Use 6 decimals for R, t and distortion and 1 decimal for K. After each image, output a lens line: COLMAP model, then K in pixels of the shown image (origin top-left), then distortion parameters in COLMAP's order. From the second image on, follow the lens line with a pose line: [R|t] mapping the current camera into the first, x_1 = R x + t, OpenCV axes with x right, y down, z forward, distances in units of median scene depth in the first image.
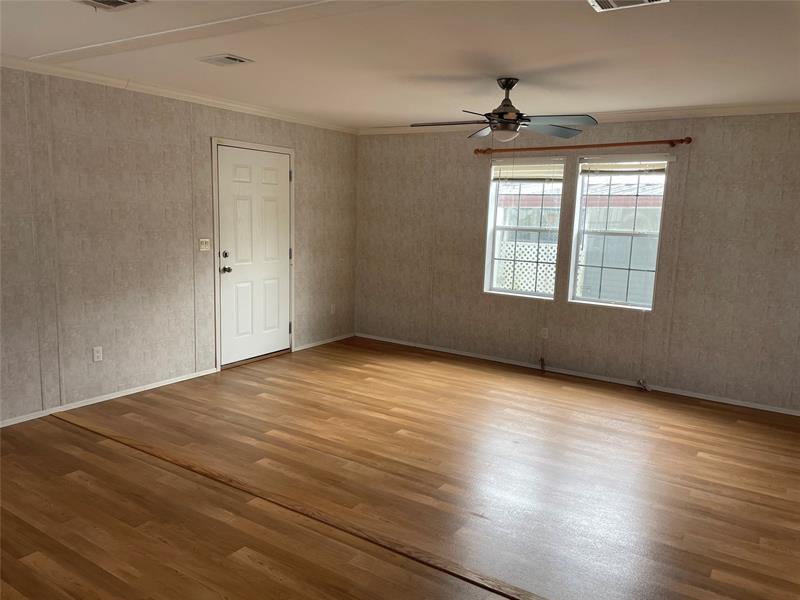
lens RADIAL K [[595.6, 0, 400.0], [0, 595.6, 300.0], [0, 0, 1]] dist [0.120691, -0.167050]
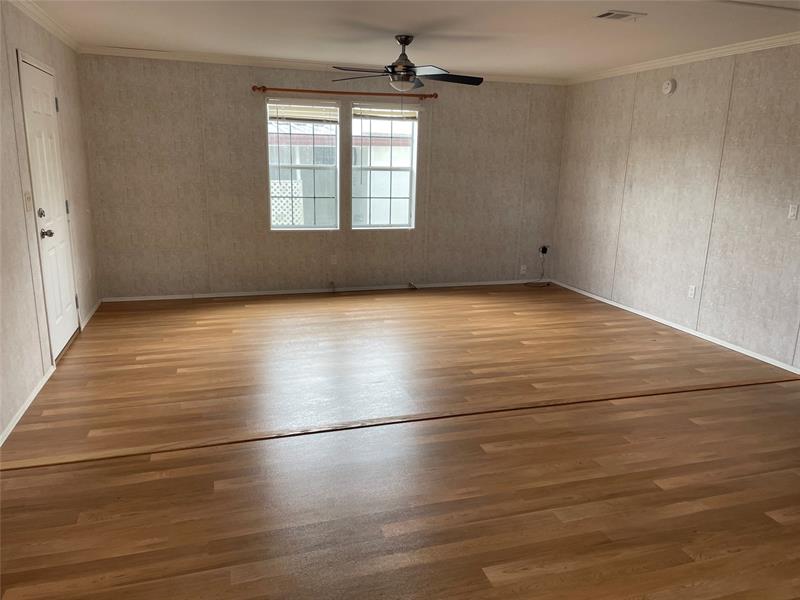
lens RADIAL K [[595.6, 0, 400.0], [0, 595.6, 300.0], [0, 0, 1]] dist [0.120691, -0.167050]
pose [[0.637899, -0.196255, 0.744694, -0.568499], [0.115244, 0.980422, 0.159661, -0.038327], [-0.761448, -0.016026, 0.648028, 0.171974]]
